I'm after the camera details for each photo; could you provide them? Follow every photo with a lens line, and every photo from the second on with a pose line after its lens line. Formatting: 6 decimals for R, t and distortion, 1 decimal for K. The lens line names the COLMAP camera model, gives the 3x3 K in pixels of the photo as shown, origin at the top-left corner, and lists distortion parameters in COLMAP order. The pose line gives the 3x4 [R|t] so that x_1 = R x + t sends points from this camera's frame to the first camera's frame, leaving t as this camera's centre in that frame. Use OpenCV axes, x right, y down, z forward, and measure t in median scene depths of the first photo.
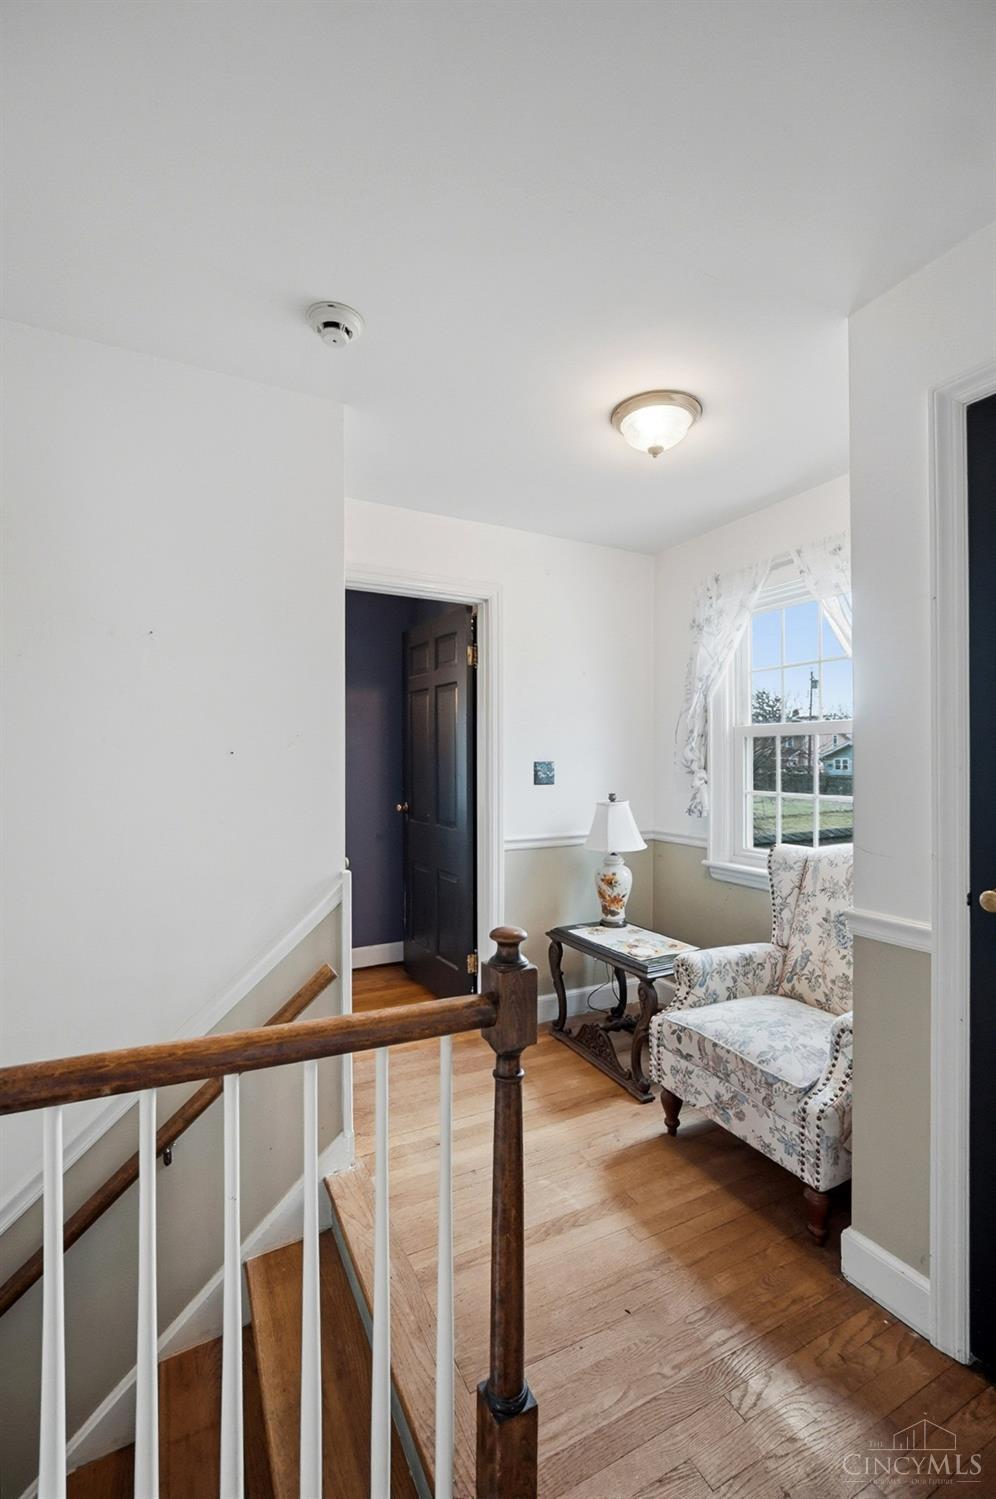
lens RADIAL K [[645.1, 0, 507.0], [0, 645.1, 758.1], [0, 0, 1]] dist [-0.017388, 0.004256]
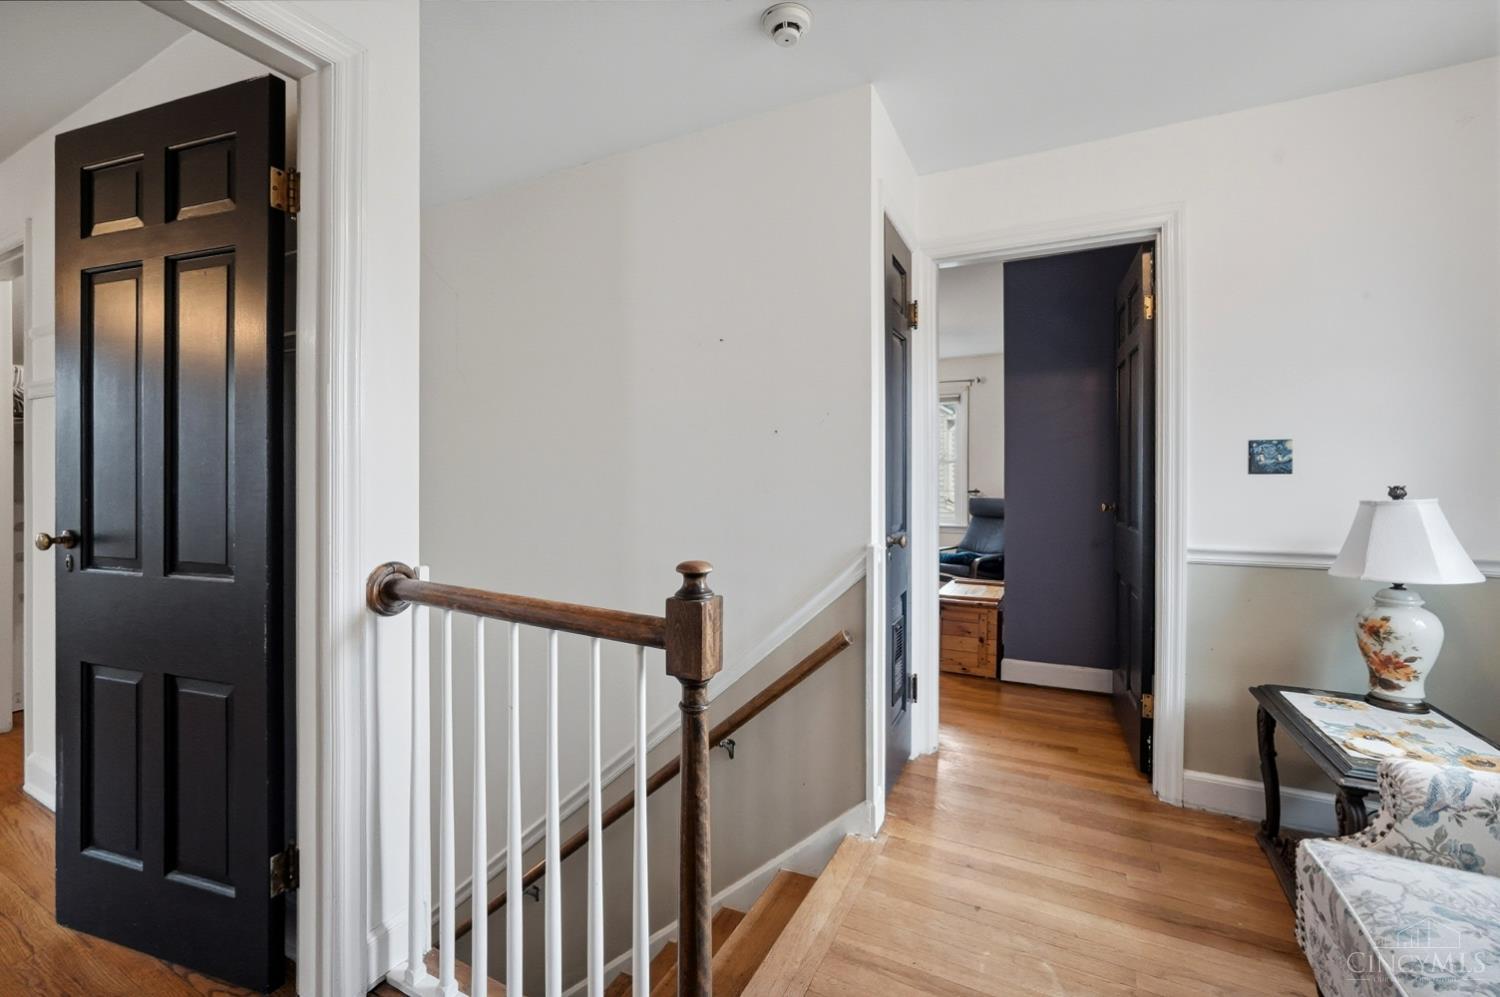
lens RADIAL K [[645.5, 0, 758.5], [0, 645.5, 489.5], [0, 0, 1]] dist [-0.017388, 0.004256]
pose [[0.562237, 0.003028, -0.826971, 0.320997], [0.004189, 0.999970, 0.006510, 0.052787], [0.826966, -0.007124, 0.562207, 0.185659]]
